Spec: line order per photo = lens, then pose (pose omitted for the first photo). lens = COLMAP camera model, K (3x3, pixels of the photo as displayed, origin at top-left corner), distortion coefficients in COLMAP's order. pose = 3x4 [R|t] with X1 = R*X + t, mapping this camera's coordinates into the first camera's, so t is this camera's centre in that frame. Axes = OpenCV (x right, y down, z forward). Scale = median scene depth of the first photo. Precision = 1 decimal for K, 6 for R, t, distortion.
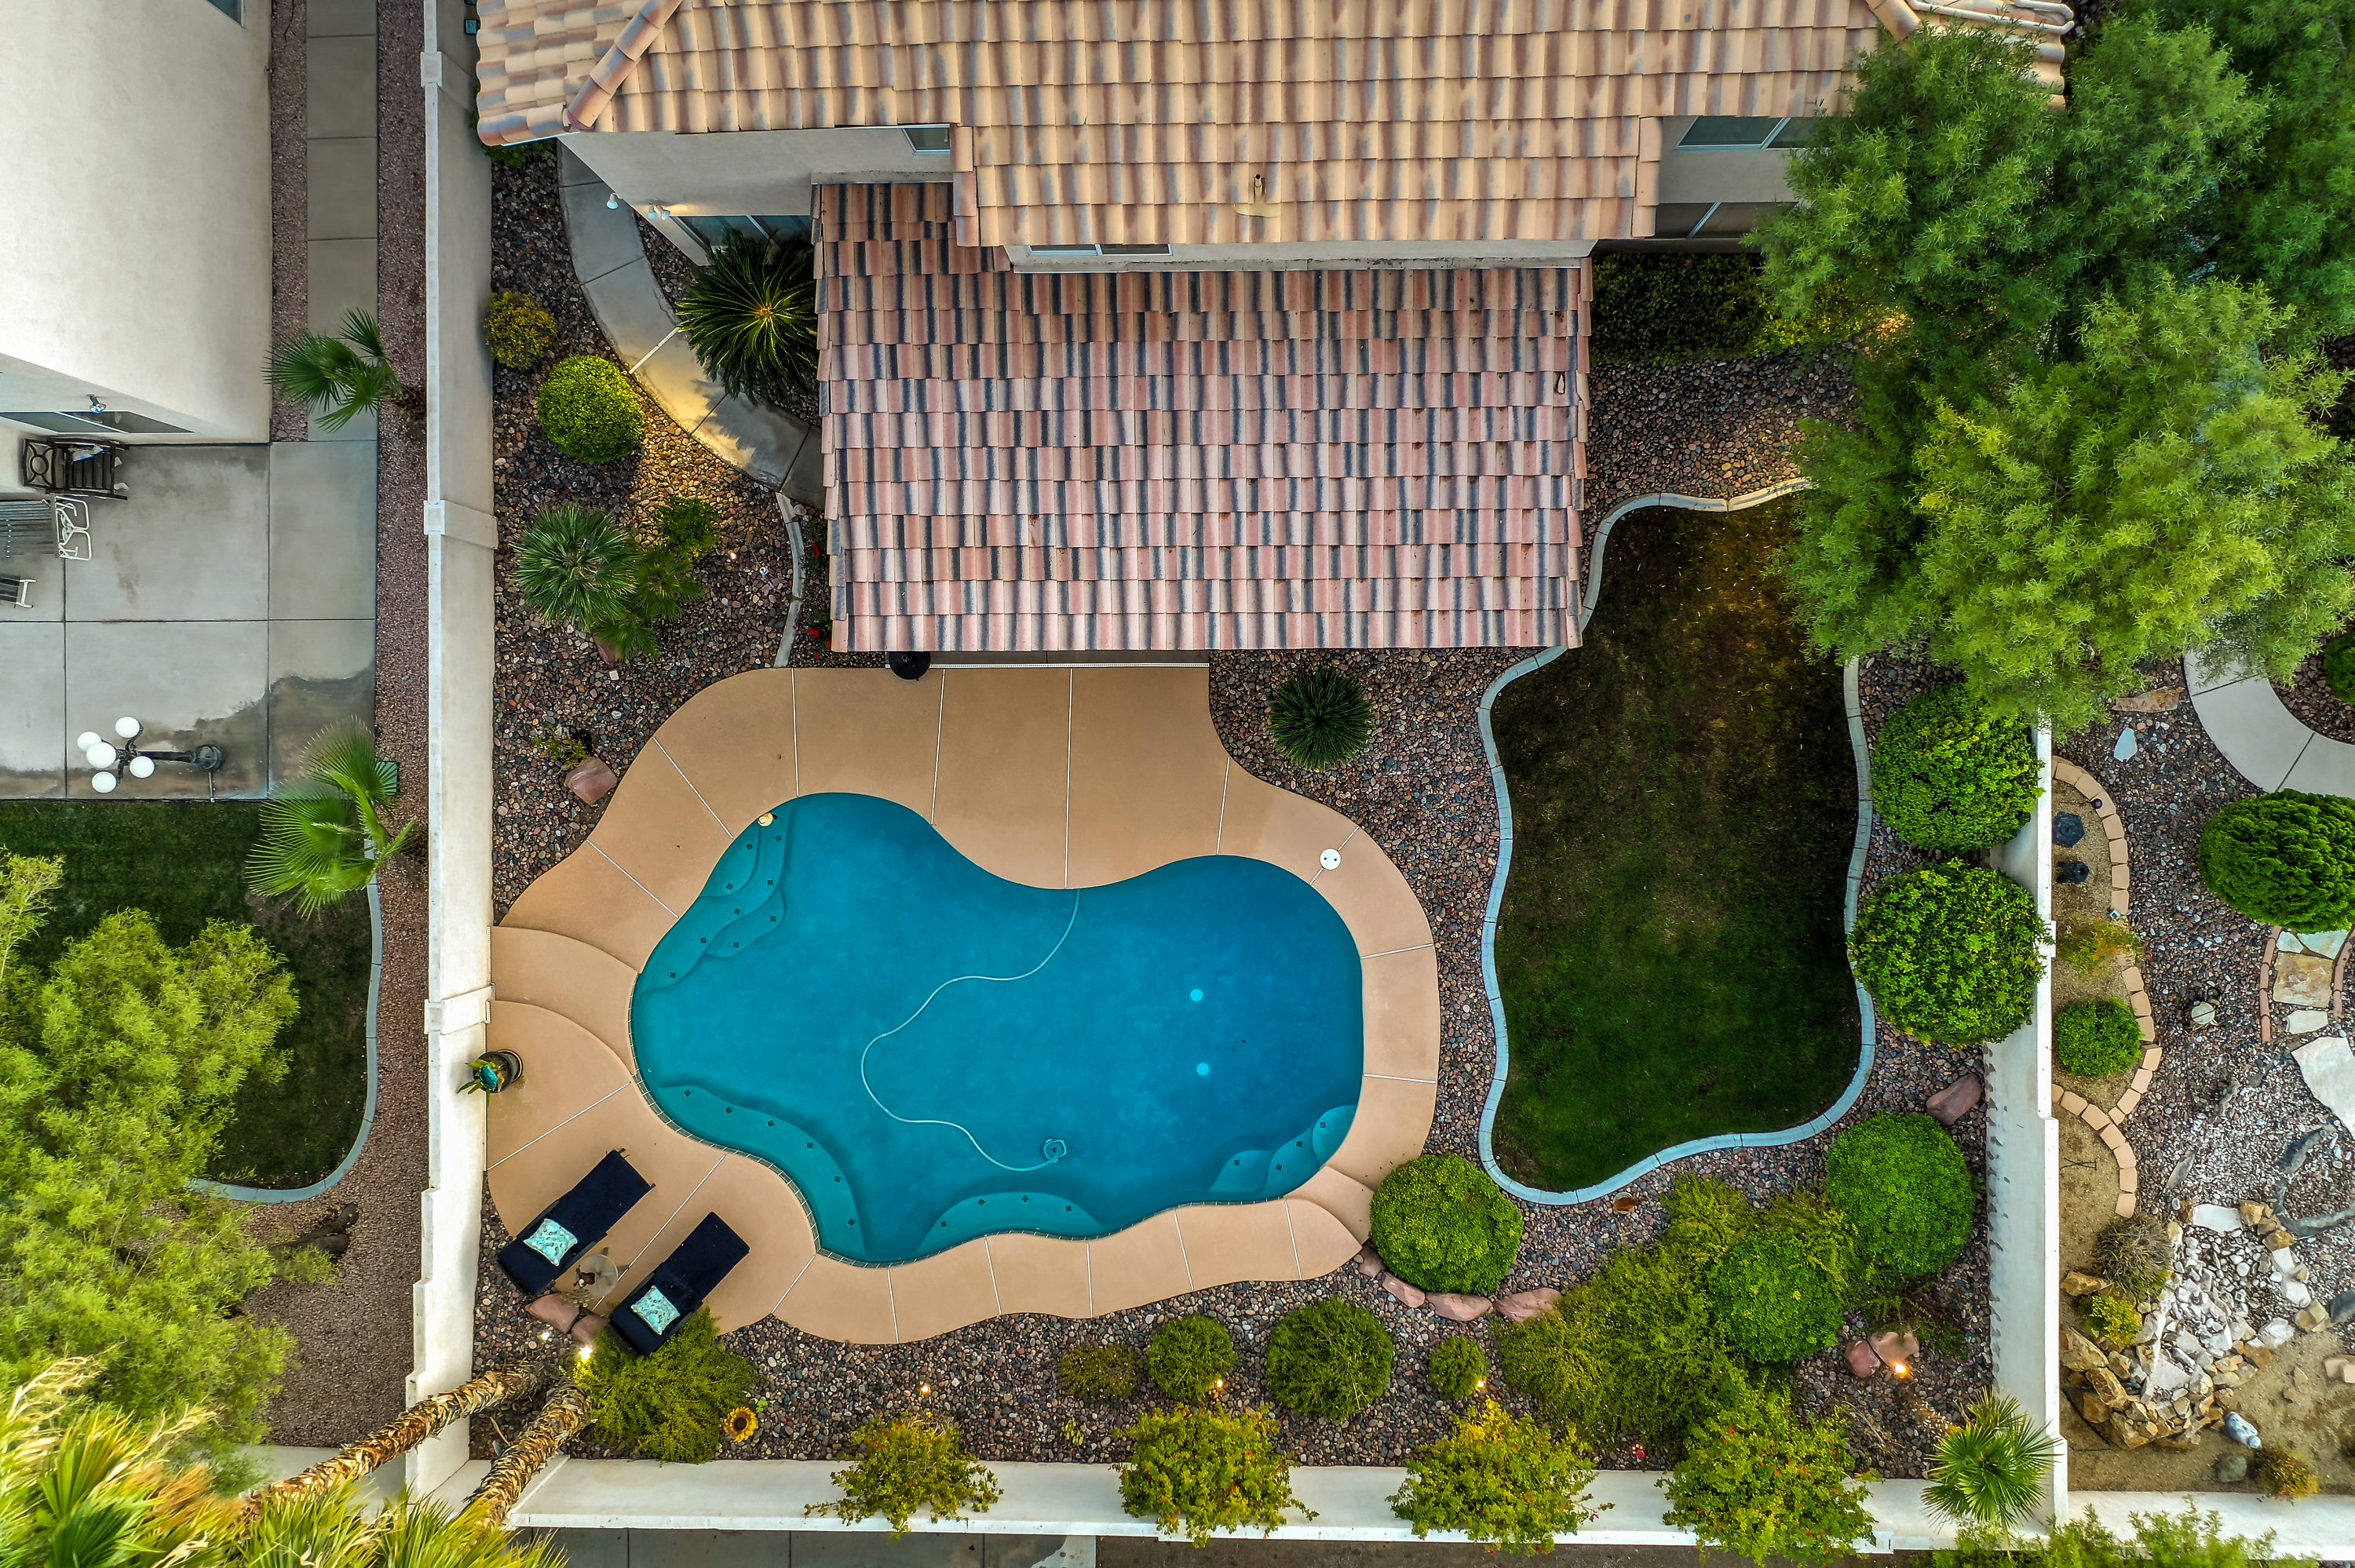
lens RADIAL K [[1896.9, 0, 1162.4], [0, 1896.9, 749.6], [0, 0, 1]] dist [0.003344, -0.001966]
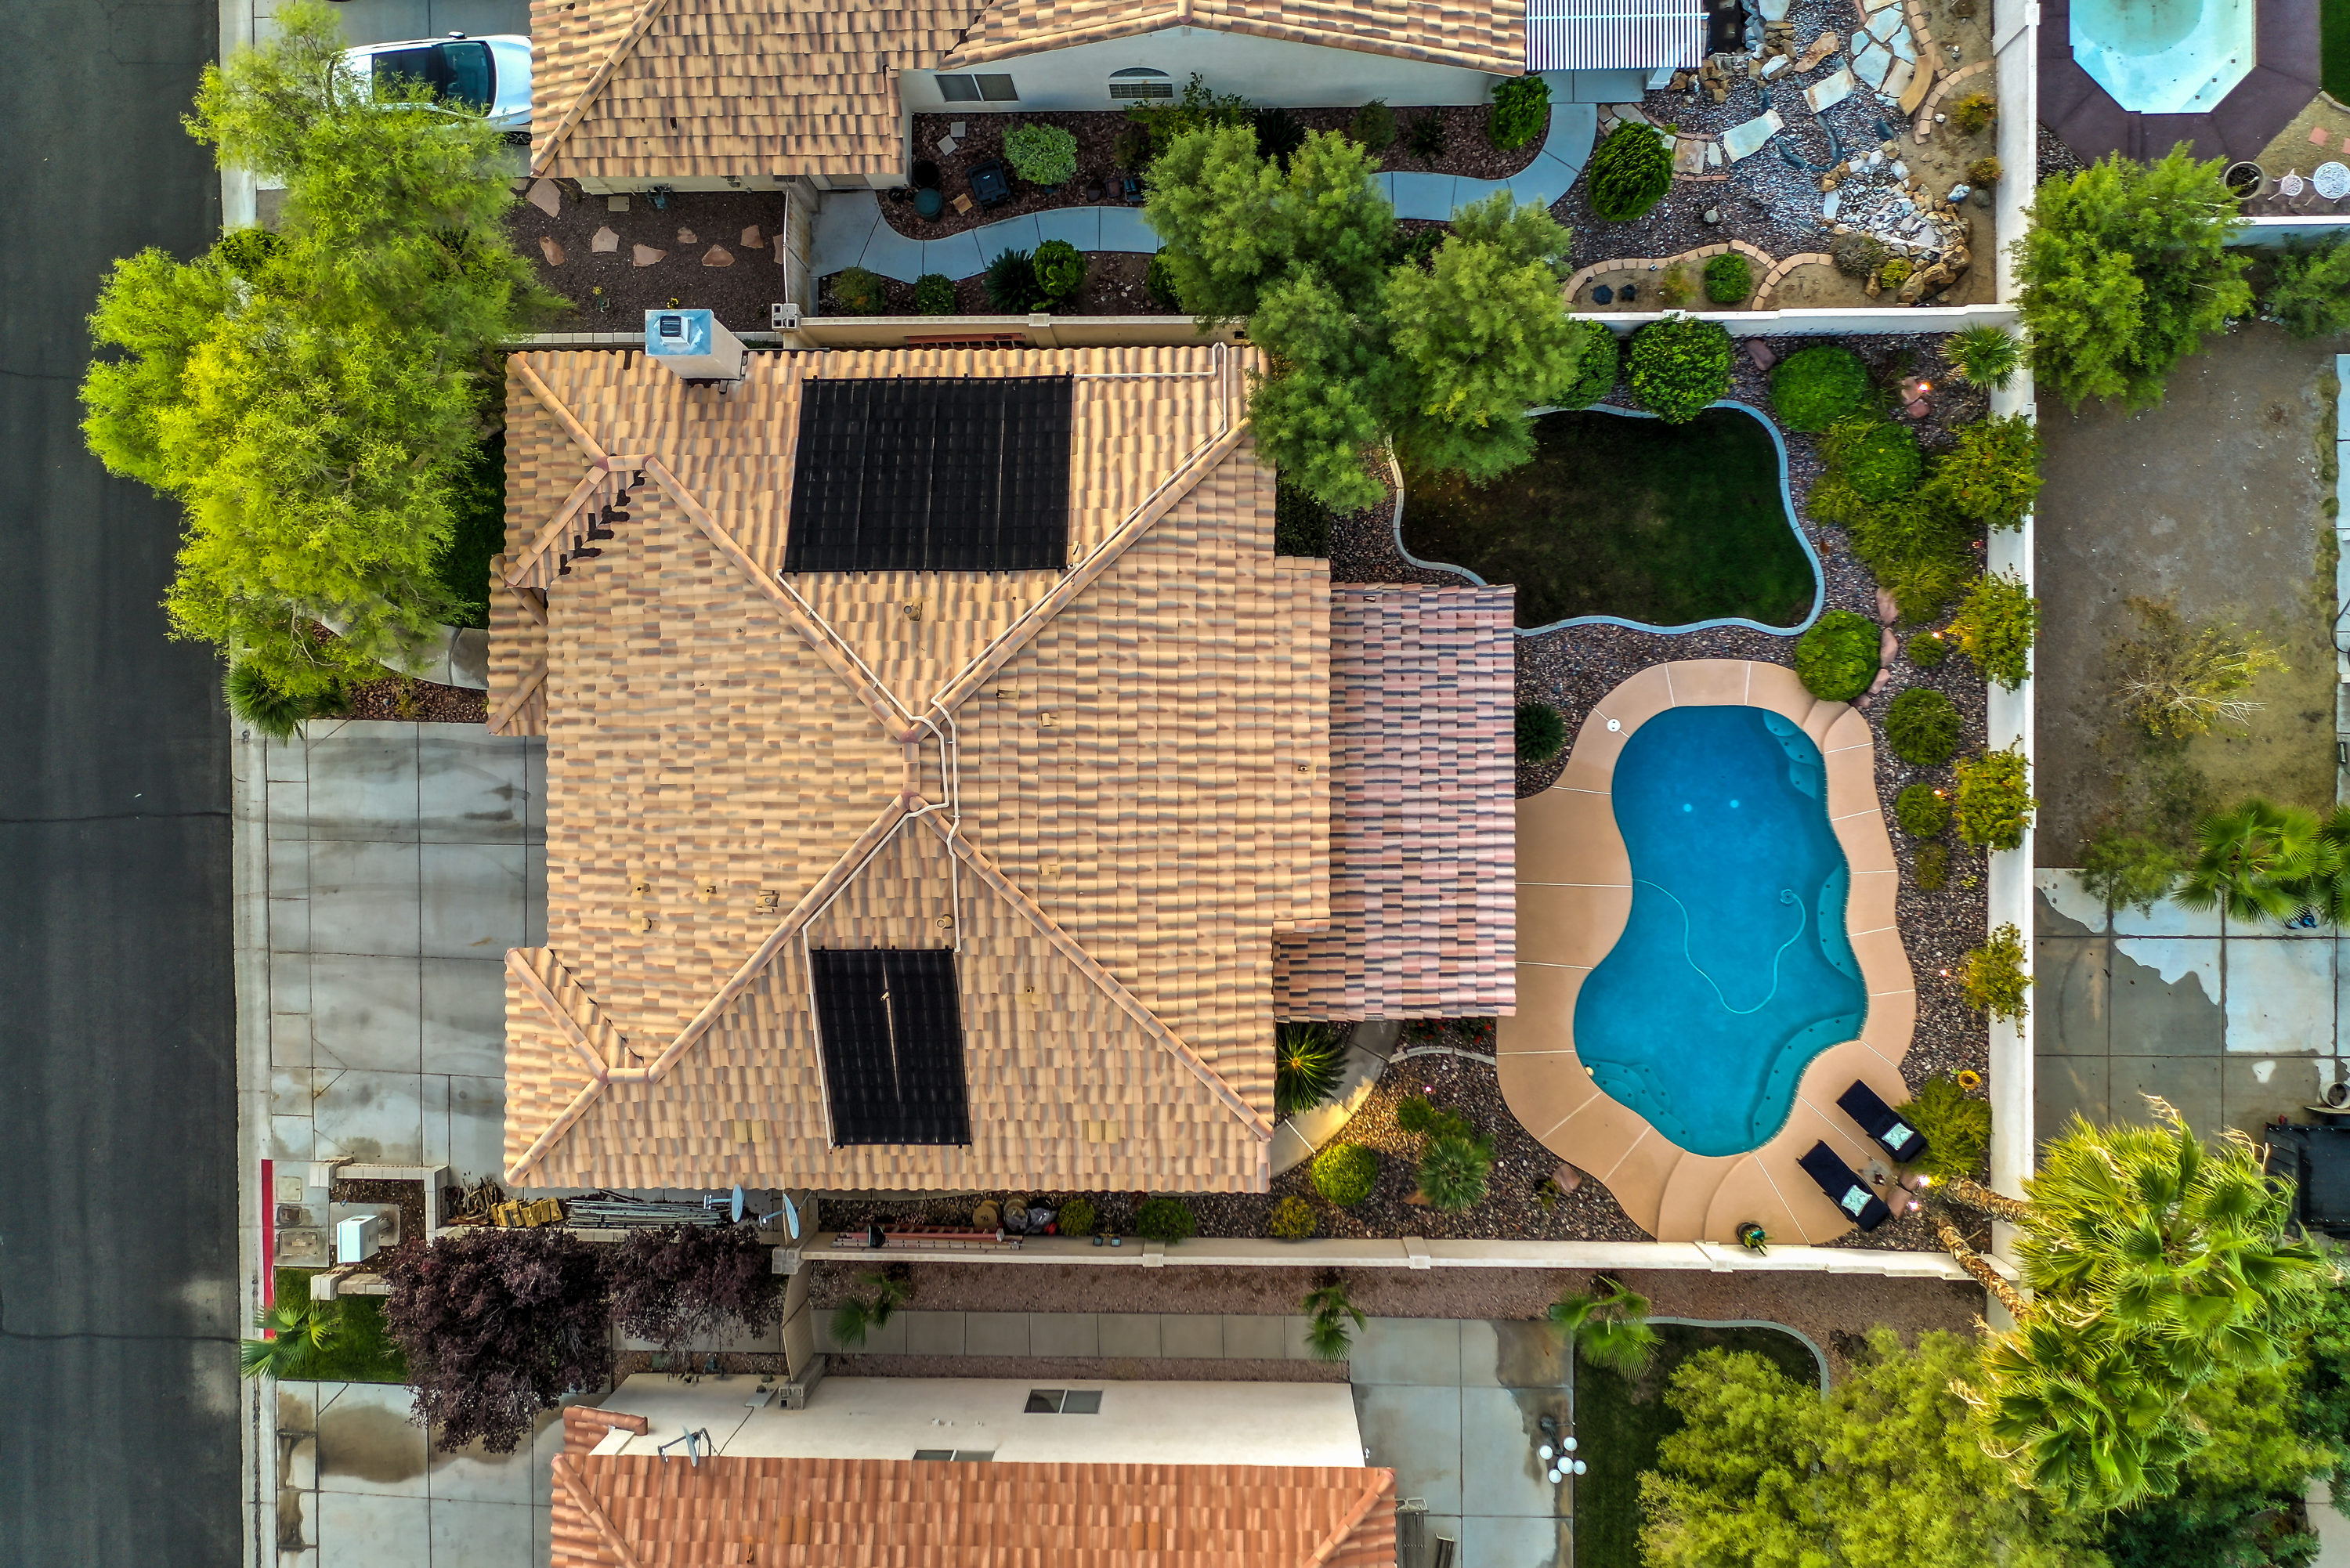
lens RADIAL K [[1869.7, 0, 1175.0], [0, 1869.7, 784.0], [0, 0, 1]] dist [0.000546, 0.003075]
pose [[0.002493, -0.999107, 0.042181, -0.034602], [0.999446, 0.001089, -0.033265, -0.291731], [0.033189, 0.042240, 0.998556, -0.685603]]
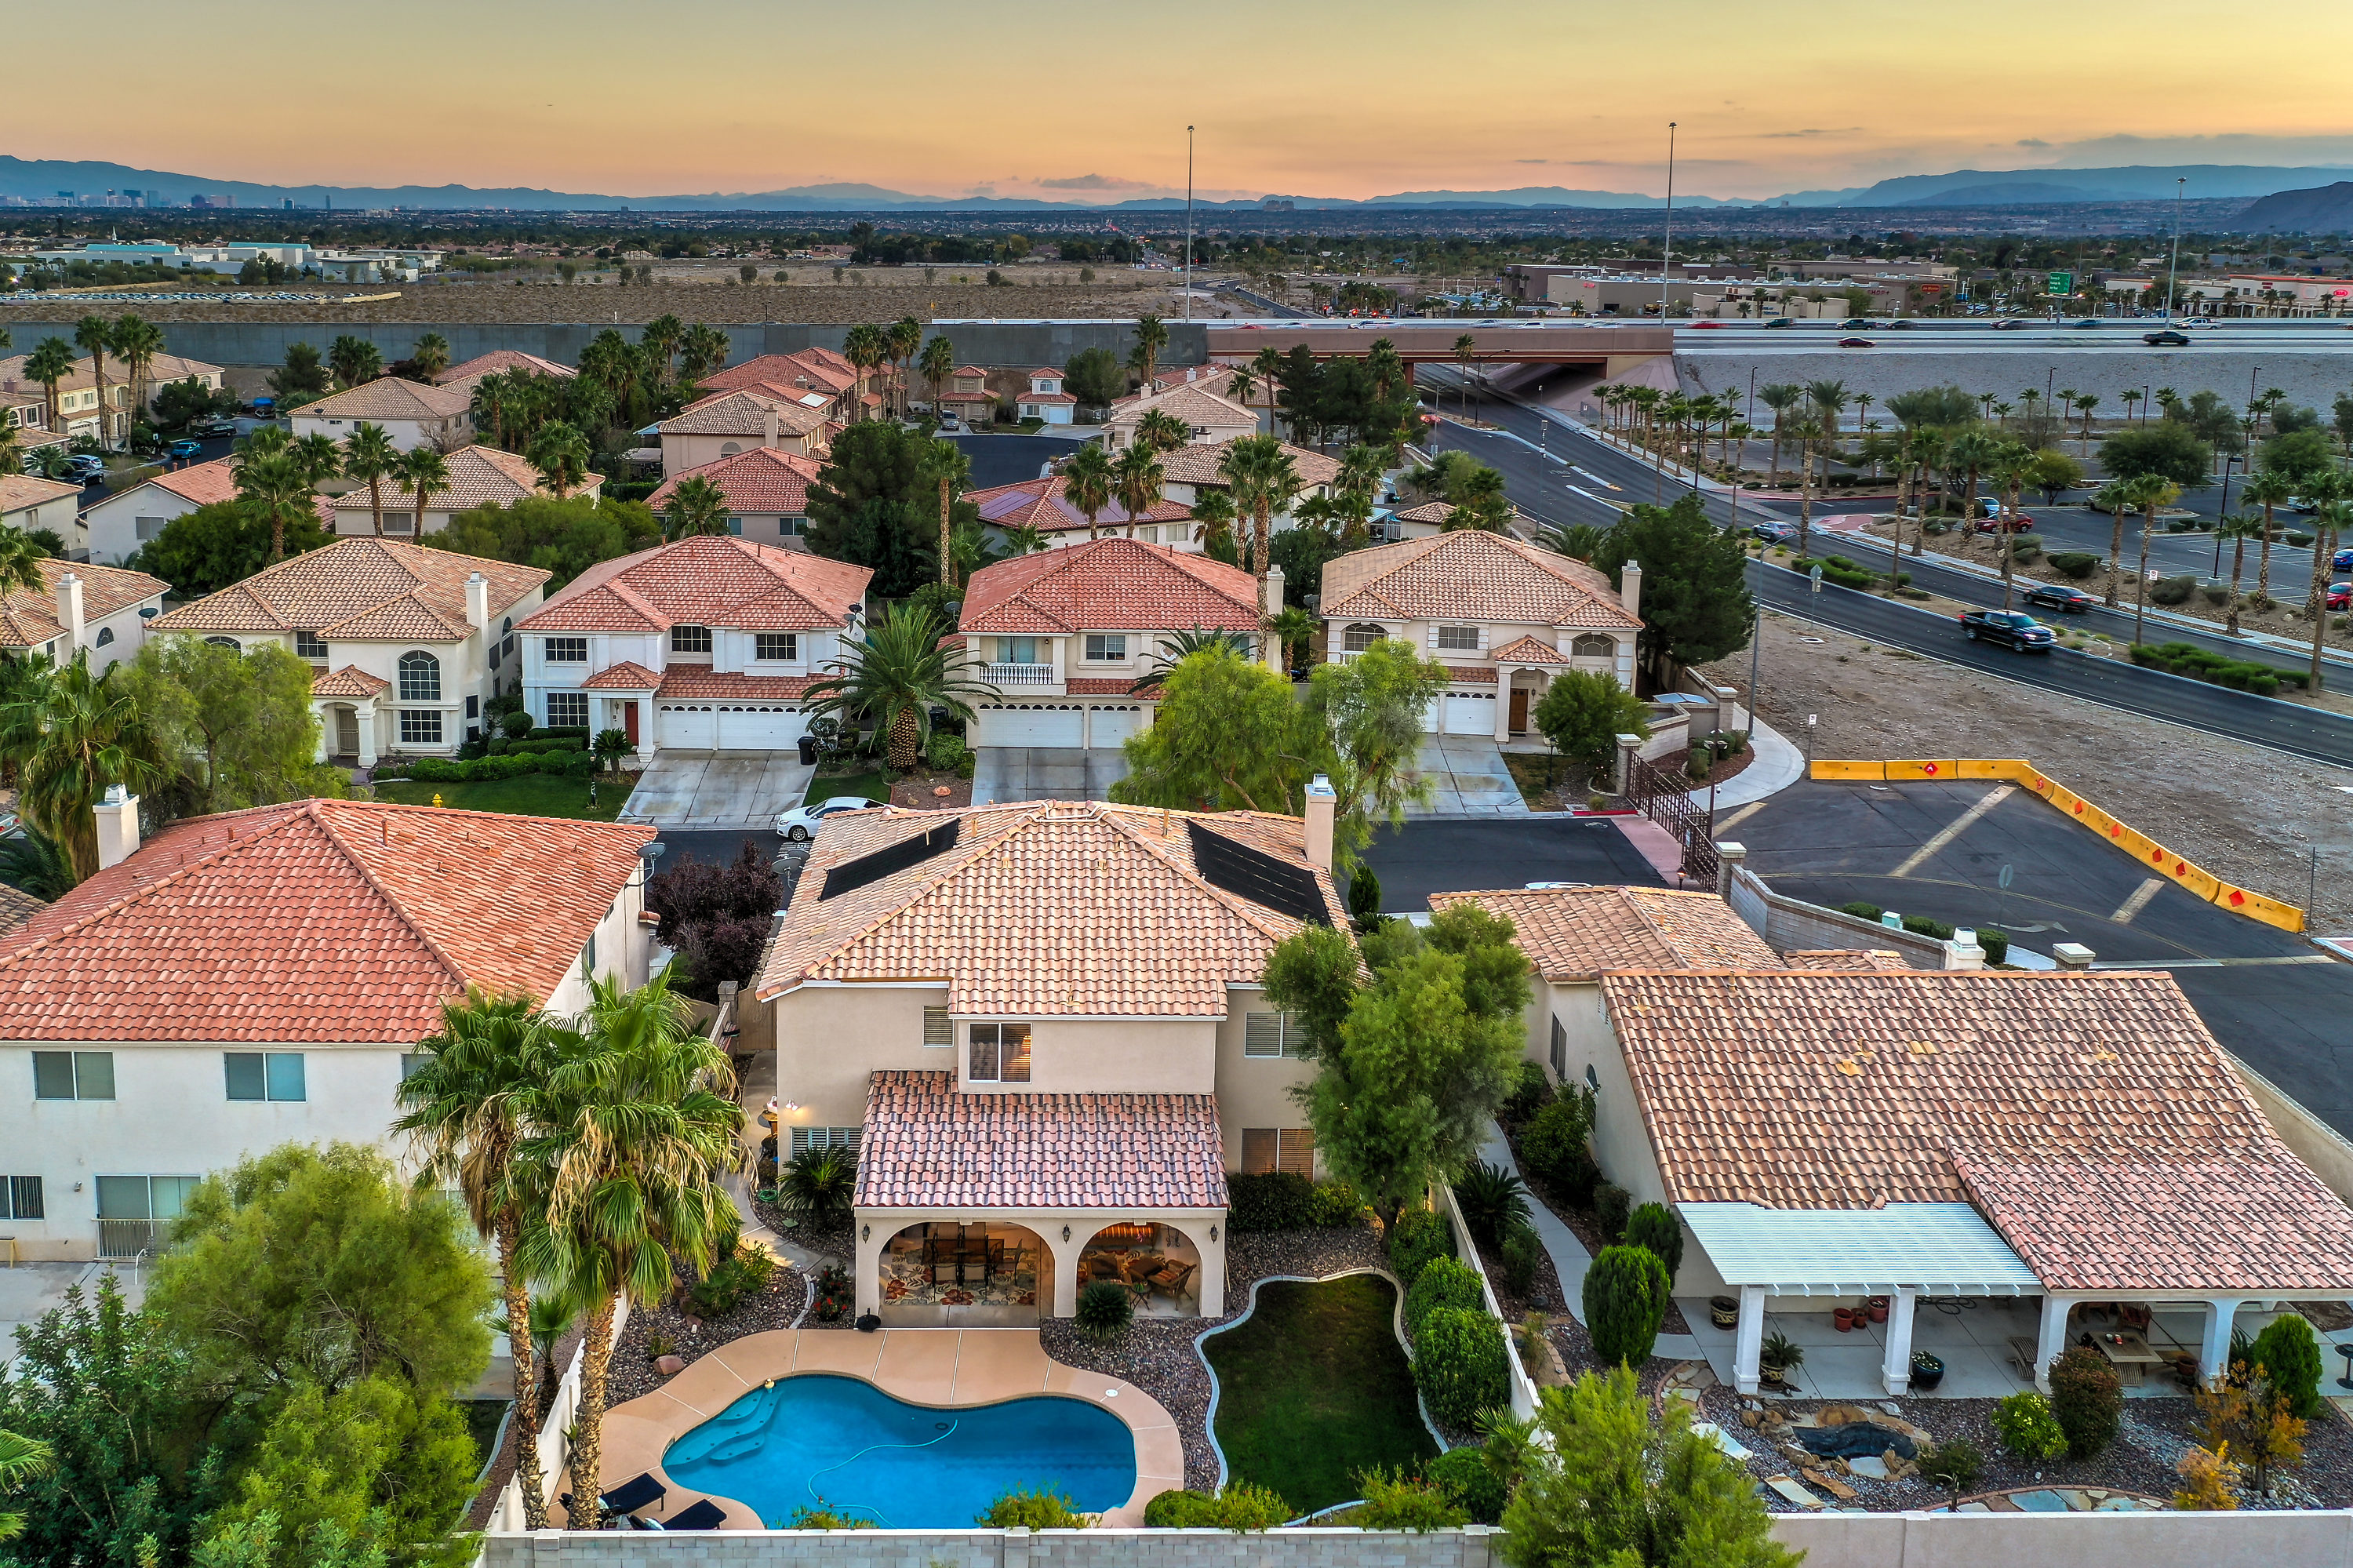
lens RADIAL K [[1895.6, 0, 1161.5], [0, 1895.6, 749.6], [0, 0, 1]] dist [0.003344, -0.001966]
pose [[0.996055, 0.057462, 0.067627, -0.014613], [0.051000, 0.252979, -0.966127, 1.659982], [-0.072624, 0.965764, 0.249050, 0.036518]]
